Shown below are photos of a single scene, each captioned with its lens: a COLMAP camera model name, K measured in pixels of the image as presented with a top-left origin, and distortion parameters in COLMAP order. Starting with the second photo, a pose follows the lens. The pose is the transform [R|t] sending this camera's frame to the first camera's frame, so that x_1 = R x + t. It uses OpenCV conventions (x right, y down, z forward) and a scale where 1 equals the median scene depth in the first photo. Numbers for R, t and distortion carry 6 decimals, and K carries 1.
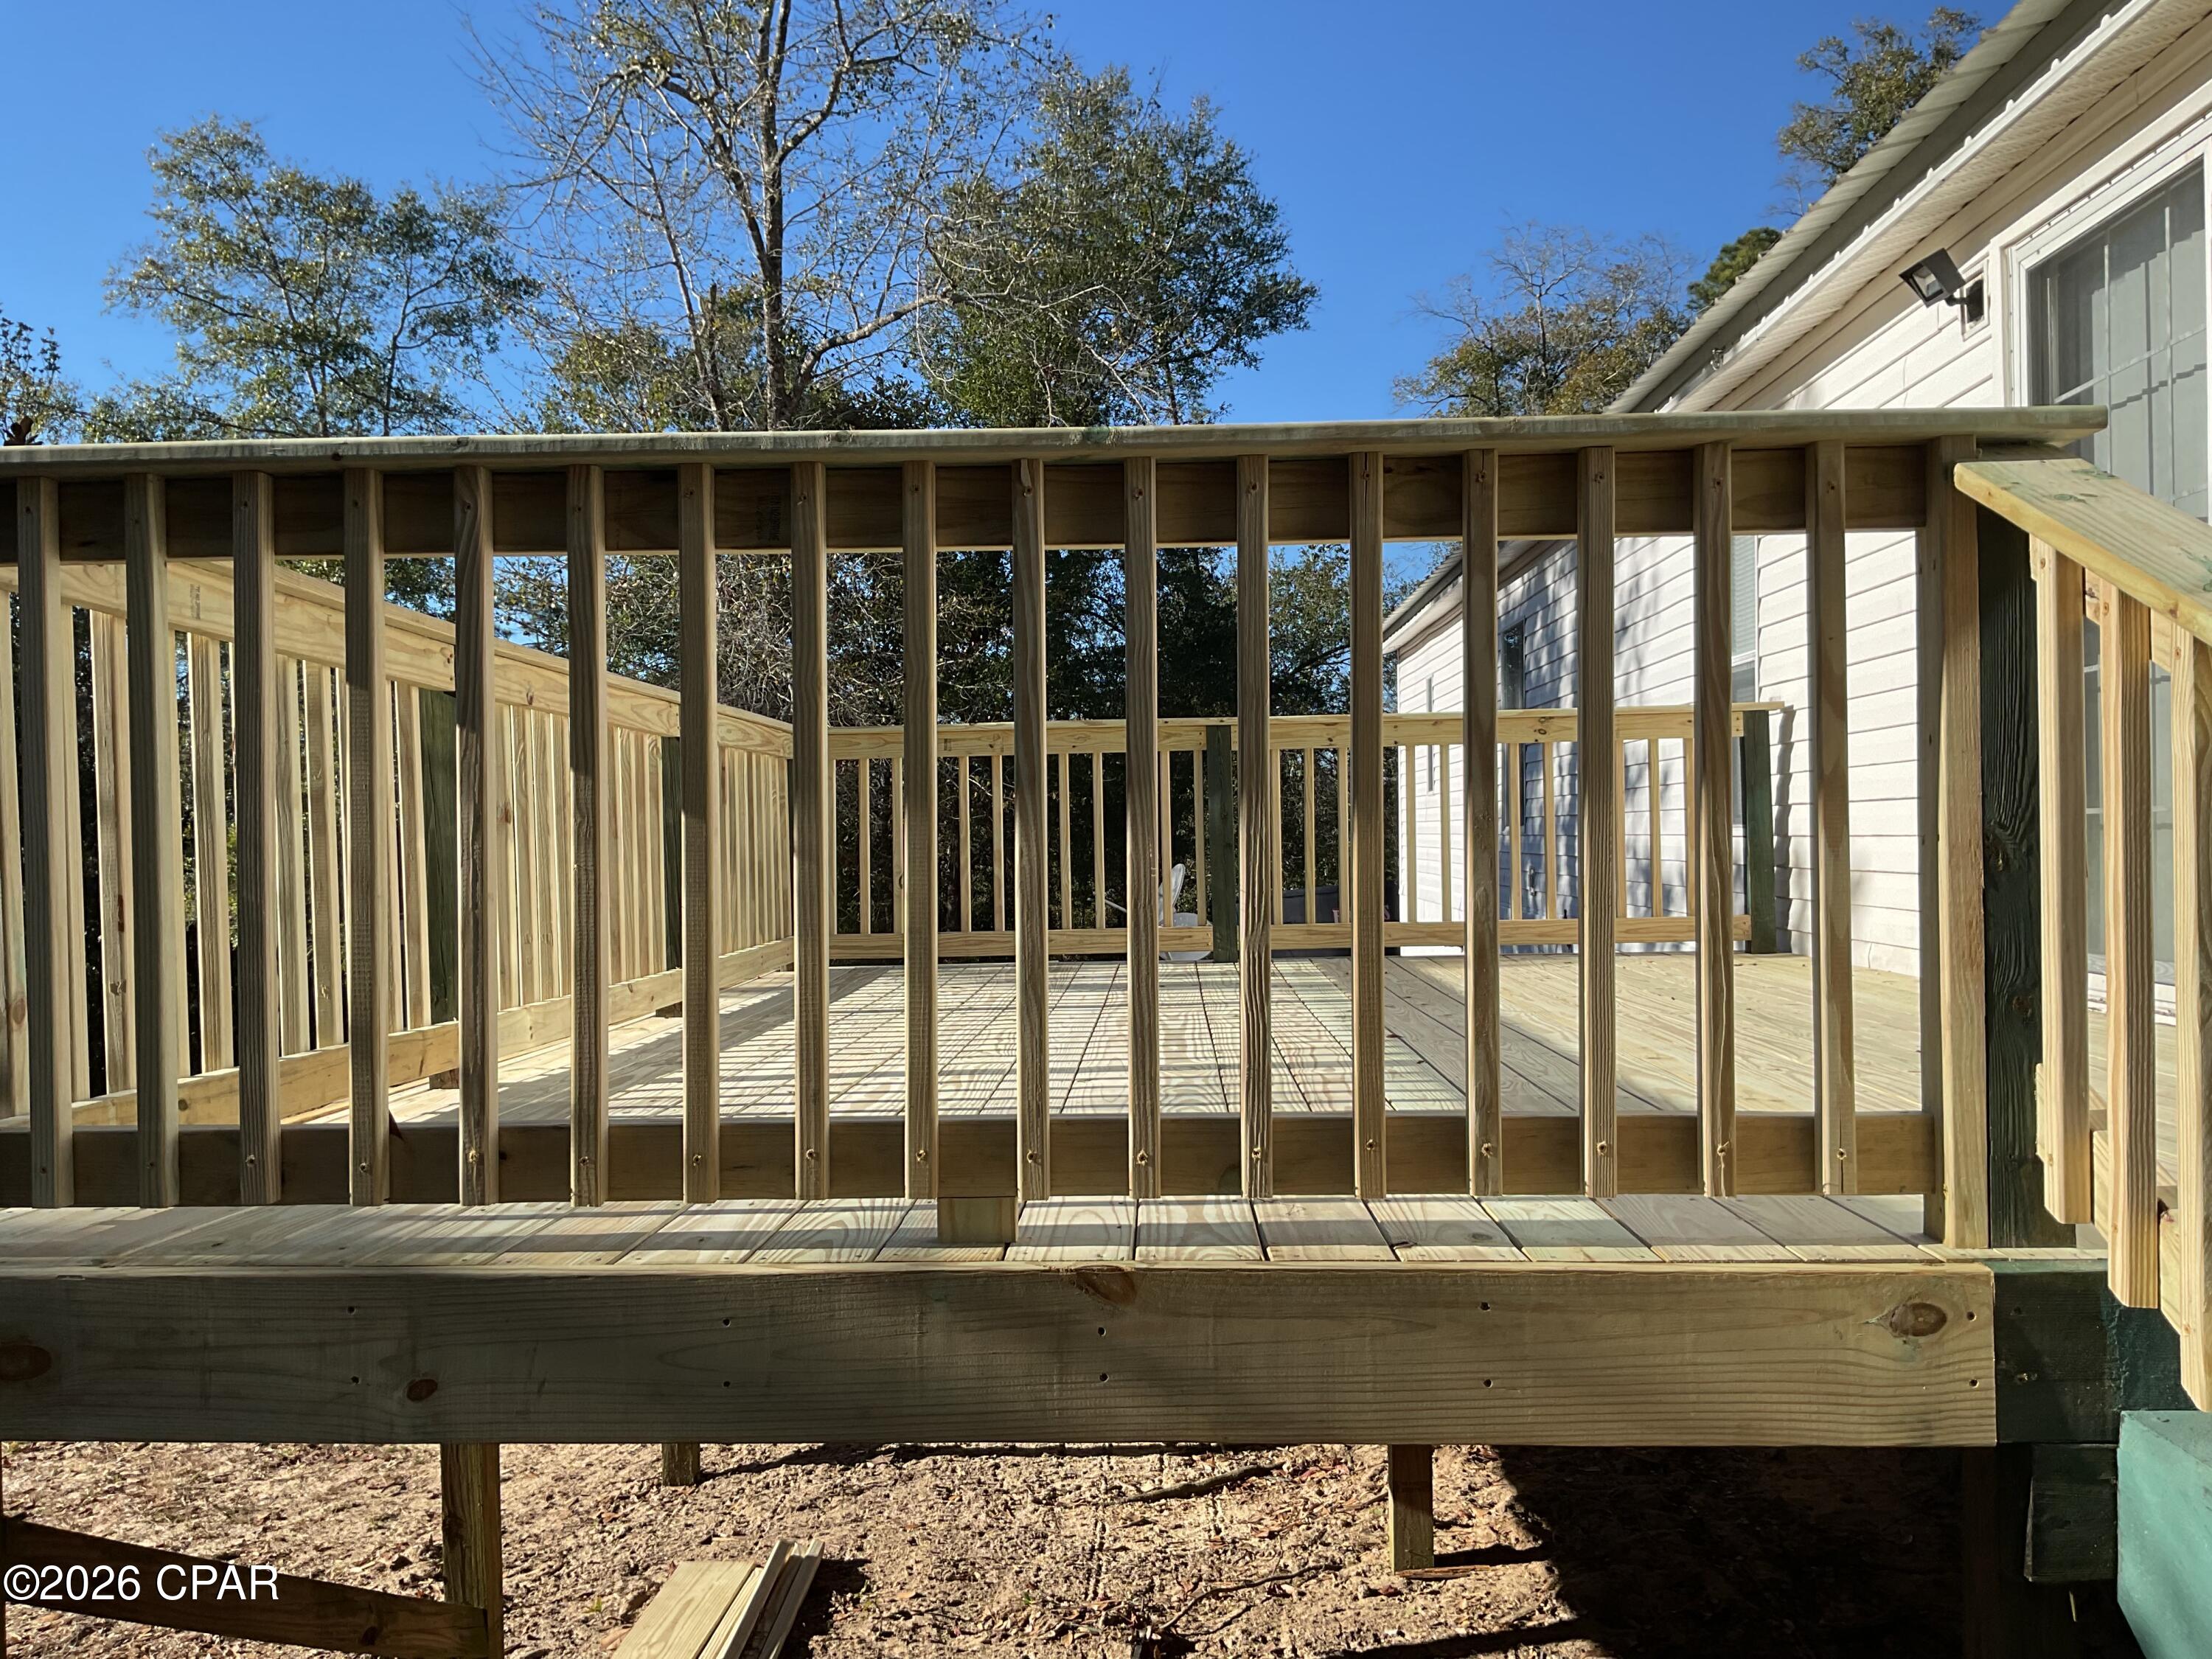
lens RADIAL K [[1830.3, 0, 1104.3], [0, 1830.3, 815.8], [0, 0, 1]] dist [0.109989, -0.216841]
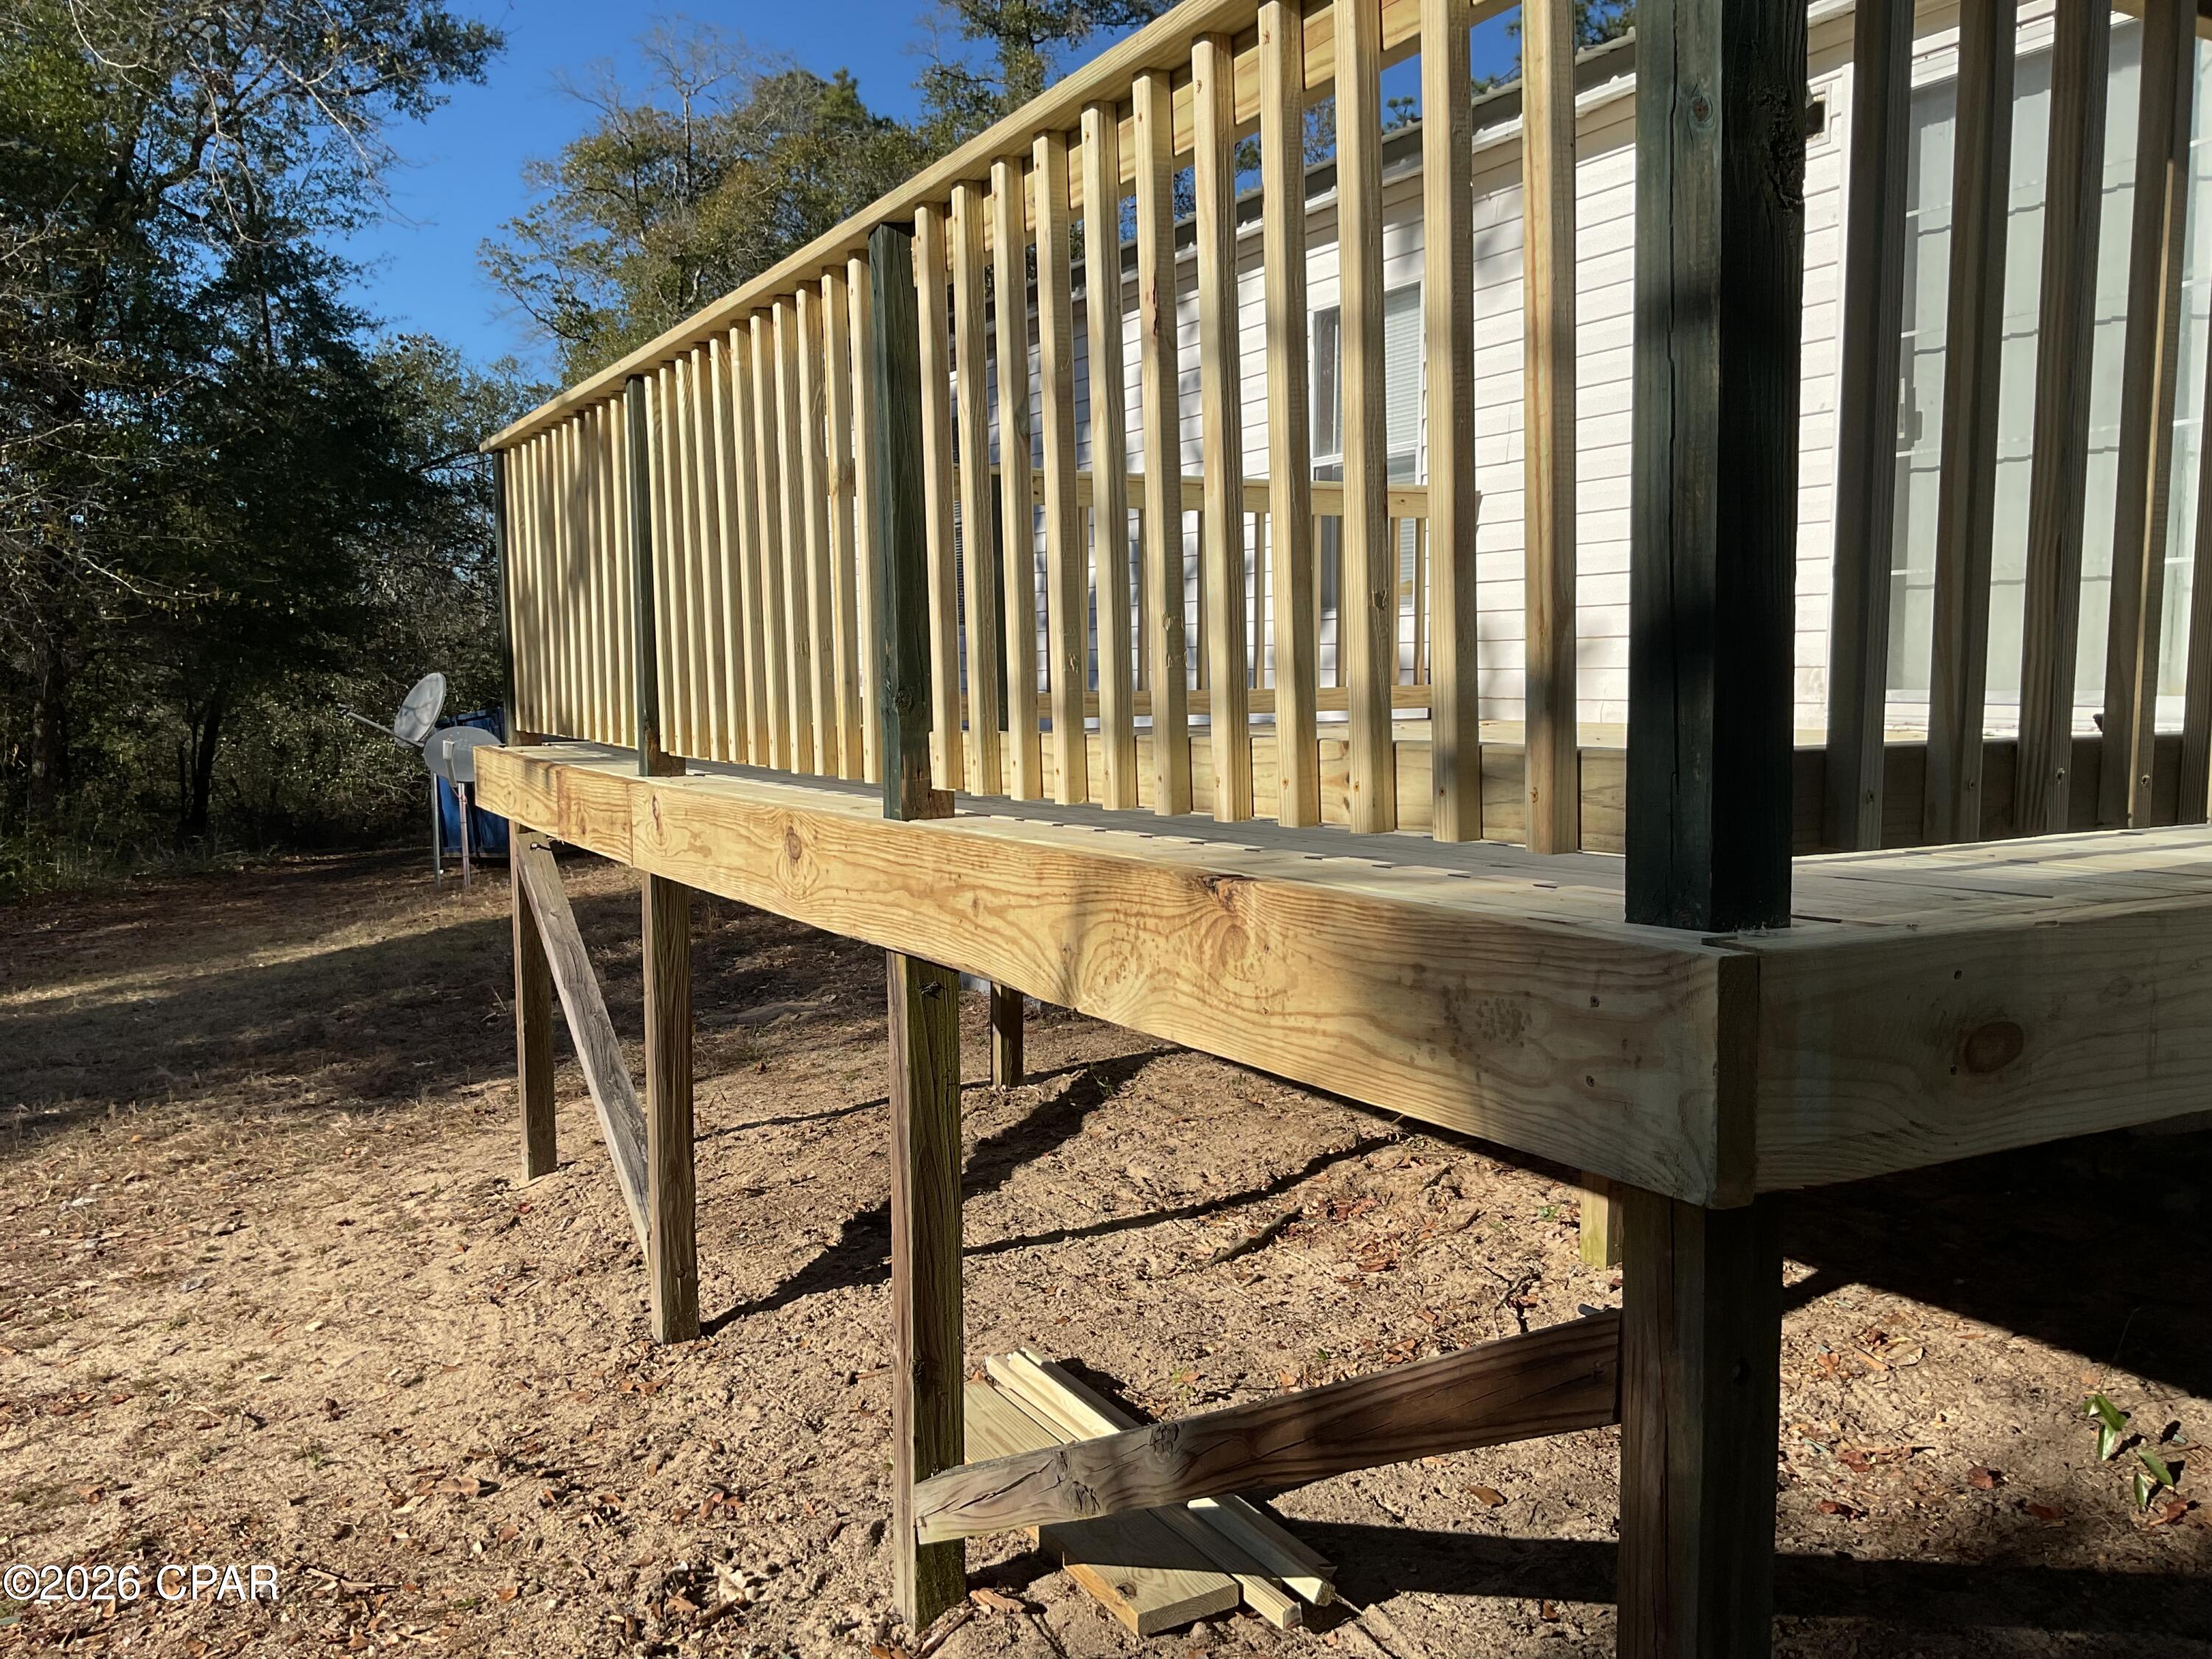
lens RADIAL K [[1830.3, 0, 1104.3], [0, 1830.3, 815.8], [0, 0, 1]] dist [0.109989, -0.216841]
pose [[0.860313, -0.032886, 0.508705, -0.490952], [-0.011117, 0.996469, 0.083221, 0.058544], [-0.509645, -0.077251, 0.856909, 0.220872]]
